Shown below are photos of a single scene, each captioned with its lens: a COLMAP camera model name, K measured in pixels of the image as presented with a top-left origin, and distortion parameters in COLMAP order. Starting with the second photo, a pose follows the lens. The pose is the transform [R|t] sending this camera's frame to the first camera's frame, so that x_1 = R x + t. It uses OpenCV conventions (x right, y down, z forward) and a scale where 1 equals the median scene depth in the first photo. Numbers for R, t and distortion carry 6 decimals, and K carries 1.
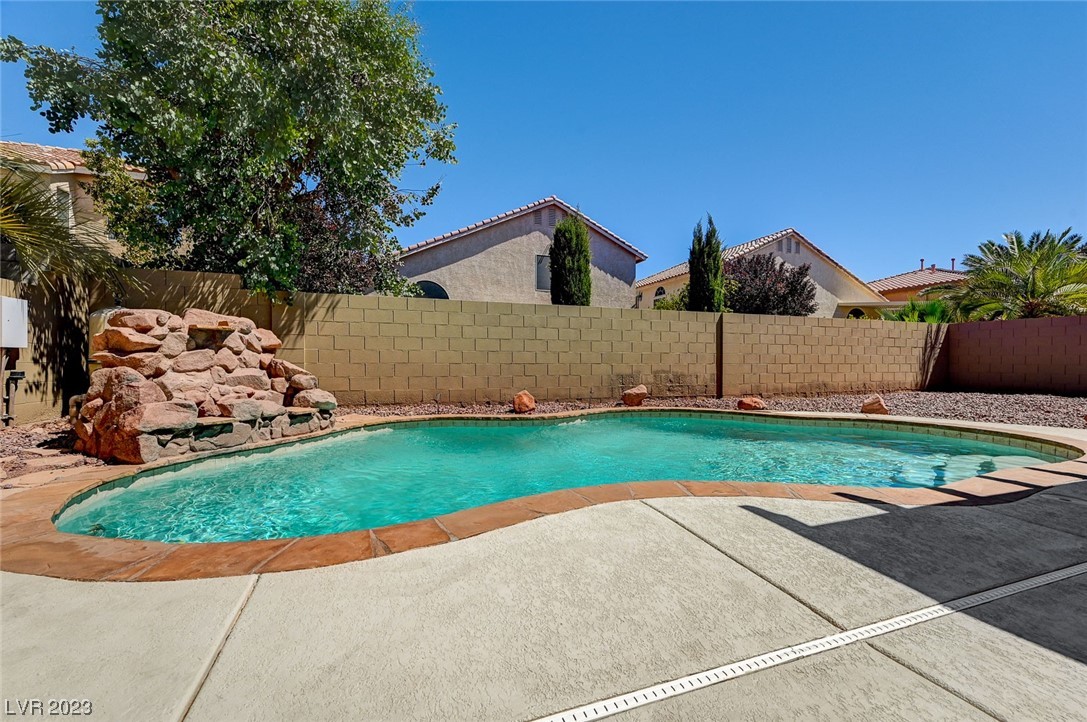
lens RADIAL K [[447.9, 0, 550.6], [0, 447.9, 359.3], [0, 0, 1]] dist [0.002089, -0.000272]
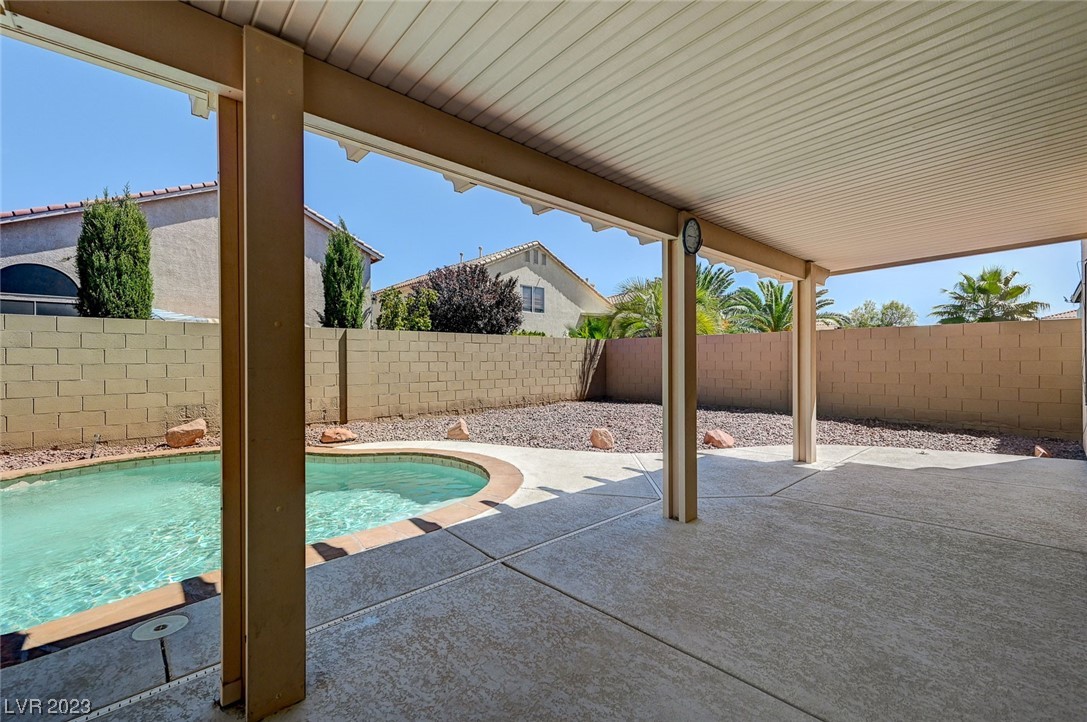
lens RADIAL K [[447.9, 0, 552.8], [0, 447.9, 367.1], [0, 0, 1]] dist [0.002089, -0.000272]
pose [[0.922052, -0.011431, 0.386898, 0.463943], [0.003169, 0.999753, 0.021985, -0.050871], [-0.387054, -0.019046, 0.921860, 0.006739]]
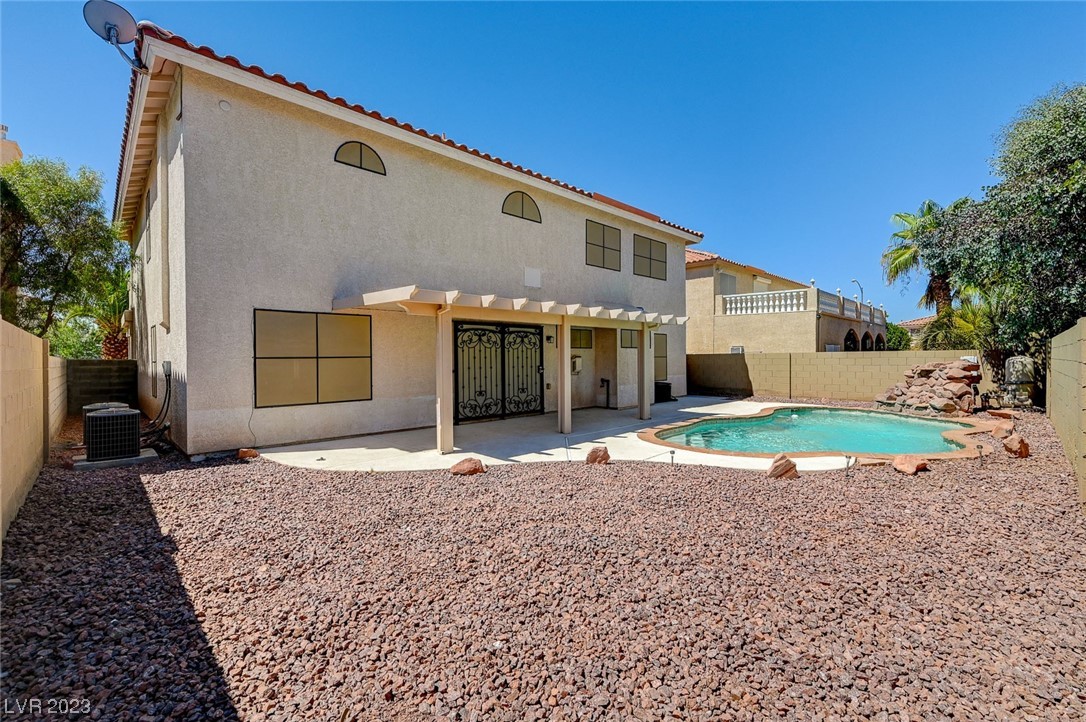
lens RADIAL K [[460.9, 0, 546.2], [0, 460.9, 356.5], [0, 0, 1]] dist [0.000419, 0.000086]
pose [[-0.909782, 0.004555, -0.415062, 1.237956], [0.009395, 0.999910, -0.009620, -0.074810], [0.414981, -0.012651, -0.909742, 1.340309]]
